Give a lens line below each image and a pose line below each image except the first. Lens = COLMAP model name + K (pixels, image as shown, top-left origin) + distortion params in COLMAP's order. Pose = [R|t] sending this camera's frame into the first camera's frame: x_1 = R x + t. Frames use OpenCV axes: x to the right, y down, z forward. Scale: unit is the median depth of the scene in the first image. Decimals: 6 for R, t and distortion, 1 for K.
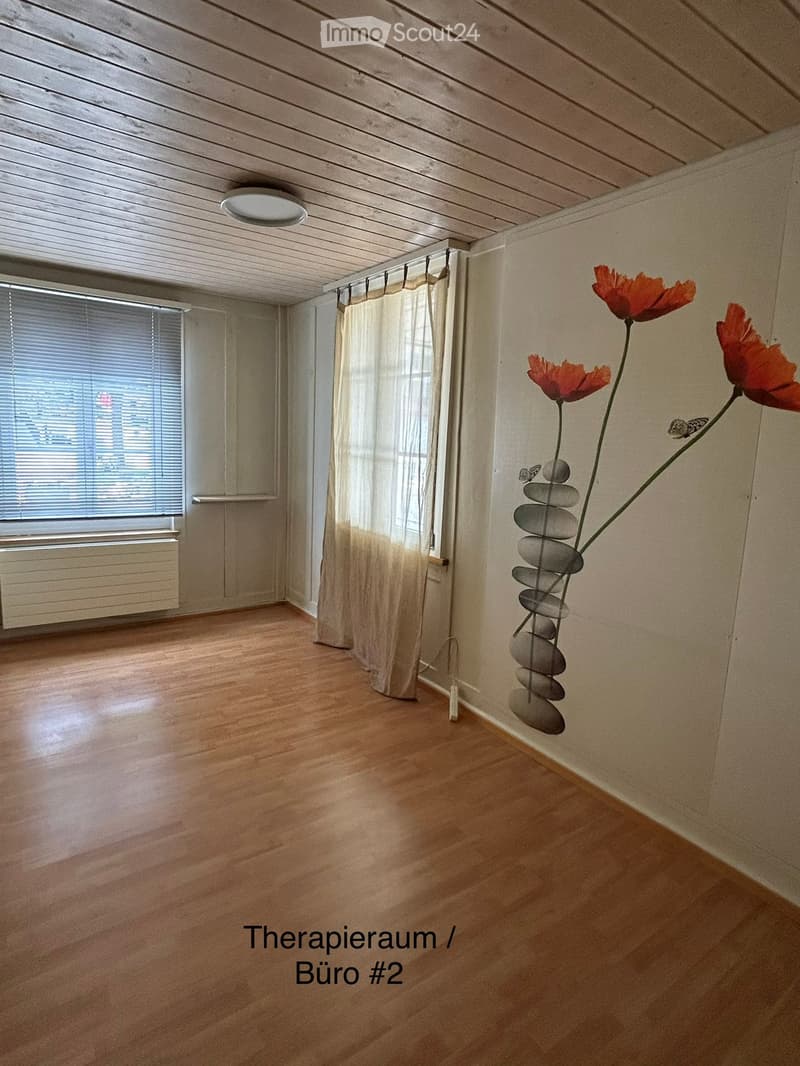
lens RADIAL K [[609.8, 0, 400.0], [0, 609.8, 533.0], [0, 0, 1]] dist [-0.002637, -0.000588]
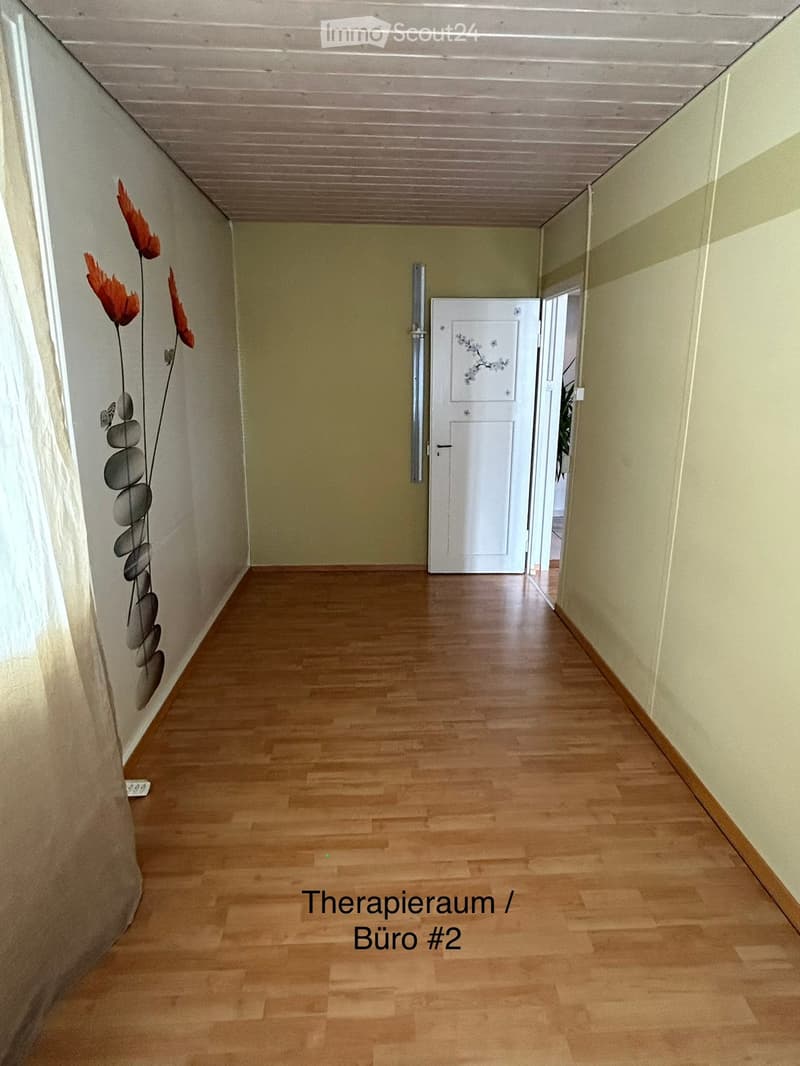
lens RADIAL K [[609.8, 0, 400.0], [0, 609.8, 533.0], [0, 0, 1]] dist [-0.002637, -0.000588]
pose [[-0.856804, -0.159025, 0.490508, -0.529537], [0.063524, 0.911457, 0.406460, -0.260024], [-0.511714, 0.379416, -0.770838, 1.491872]]
